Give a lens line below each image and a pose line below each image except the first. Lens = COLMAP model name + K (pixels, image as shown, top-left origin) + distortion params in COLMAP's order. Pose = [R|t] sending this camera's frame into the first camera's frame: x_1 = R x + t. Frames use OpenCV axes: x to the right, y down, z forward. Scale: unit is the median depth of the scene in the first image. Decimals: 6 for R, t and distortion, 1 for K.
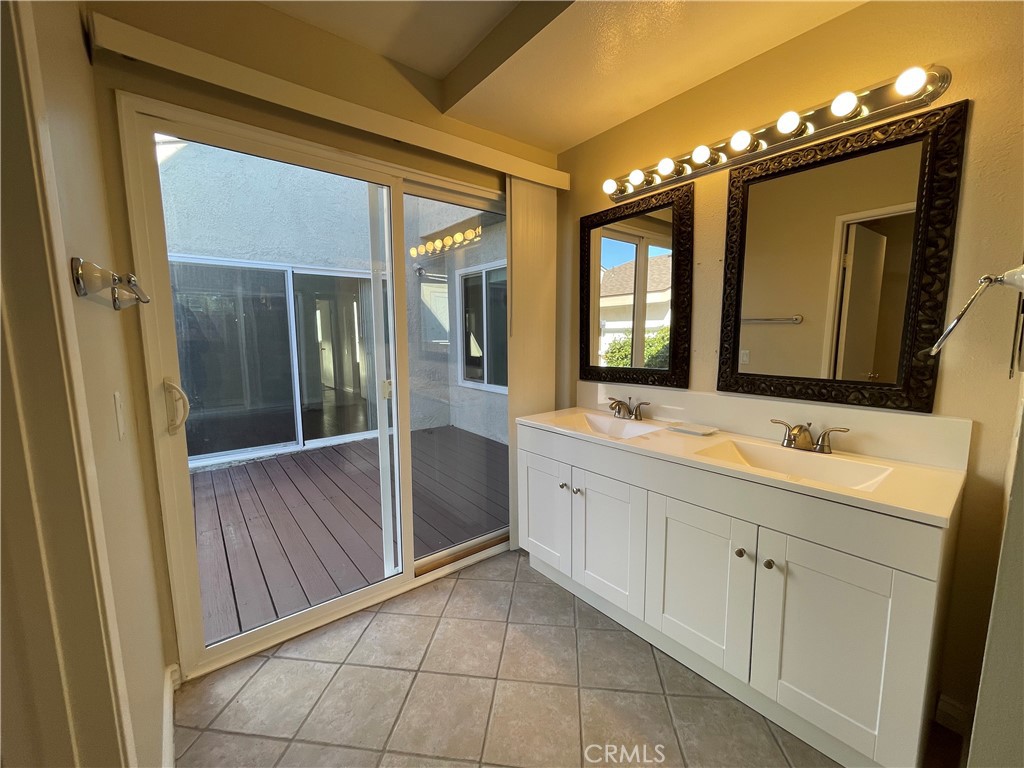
lens RADIAL K [[410.7, 0, 509.9], [0, 410.7, 383.6], [0, 0, 1]] dist [-0.008163, 0.001374]
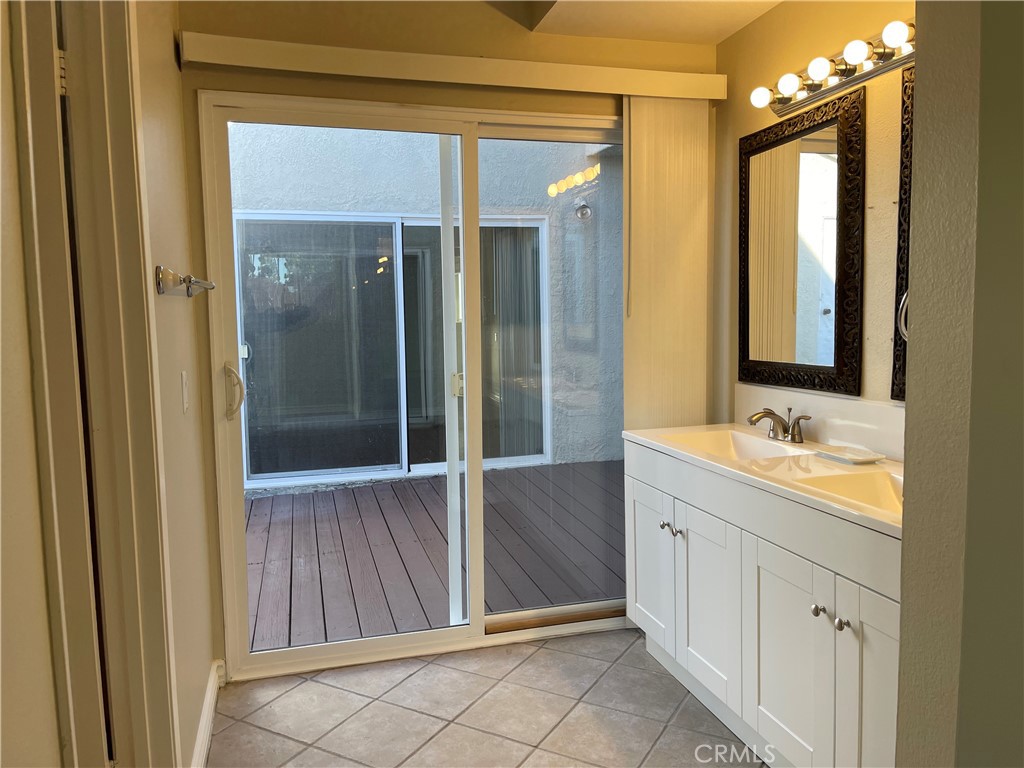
lens RADIAL K [[772.8, 0, 517.3], [0, 772.8, 373.3], [0, 0, 1]] dist [0.033715, -0.046359]
pose [[0.923767, 0.022890, -0.382271, 0.402855], [-0.034937, 0.999087, -0.024603, 0.025586], [0.381359, 0.036083, 0.923723, -0.358271]]
